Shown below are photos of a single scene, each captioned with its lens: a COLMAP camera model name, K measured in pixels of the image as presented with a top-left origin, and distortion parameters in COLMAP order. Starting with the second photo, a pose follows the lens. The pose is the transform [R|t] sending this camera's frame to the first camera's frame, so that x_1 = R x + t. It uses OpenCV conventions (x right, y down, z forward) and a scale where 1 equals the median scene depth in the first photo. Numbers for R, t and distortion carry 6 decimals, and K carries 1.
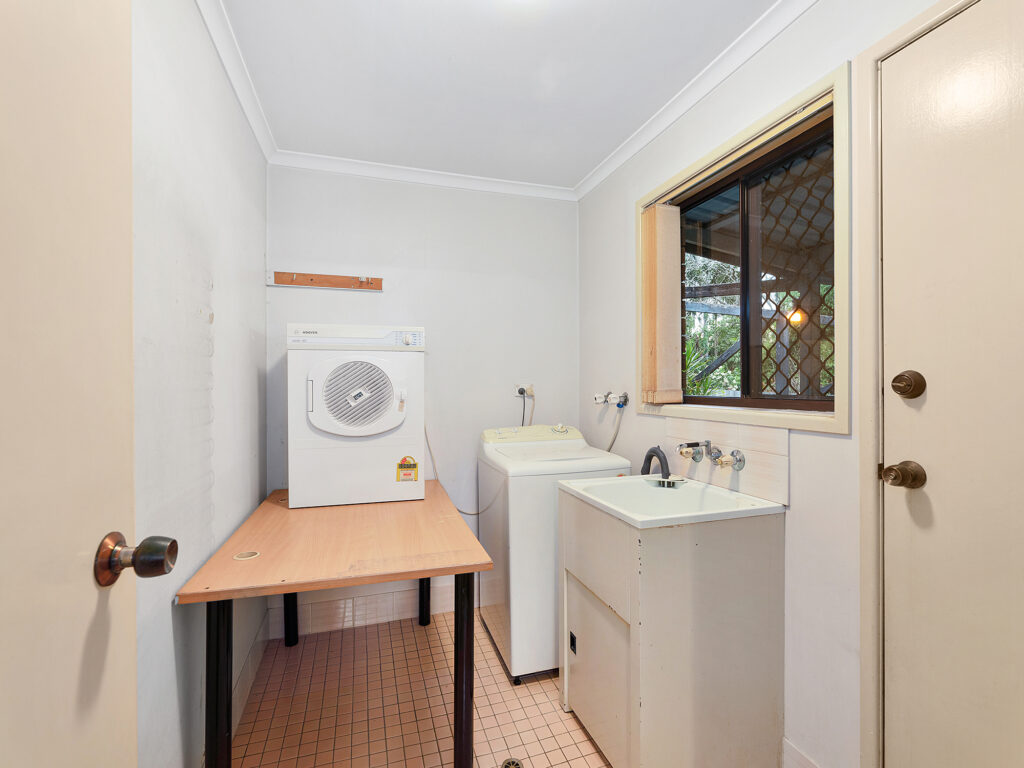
lens RADIAL K [[465.0, 0, 511.5], [0, 465.0, 386.2], [0, 0, 1]] dist [-0.003990, -0.000199]
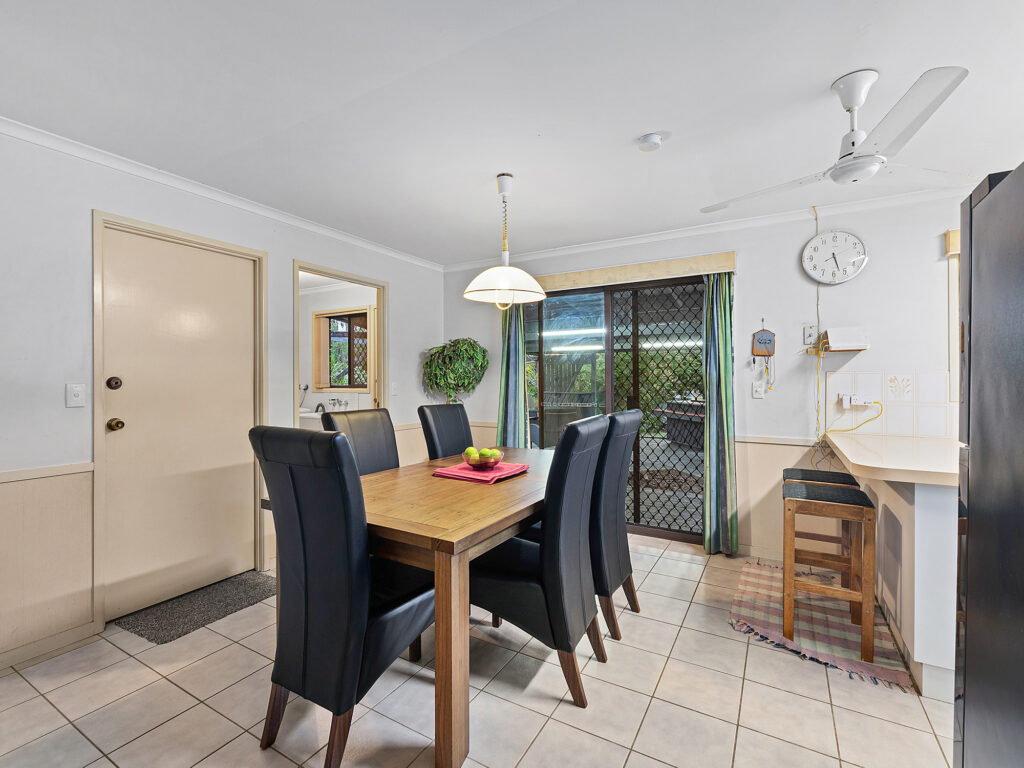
lens RADIAL K [[465.0, 0, 513.3], [0, 465.0, 381.8], [0, 0, 1]] dist [-0.003990, -0.000199]
pose [[0.747773, -0.007351, 0.663914, -0.707061], [0.004222, 0.999971, 0.006316, -0.013173], [-0.663942, -0.001920, 0.747782, -1.948123]]
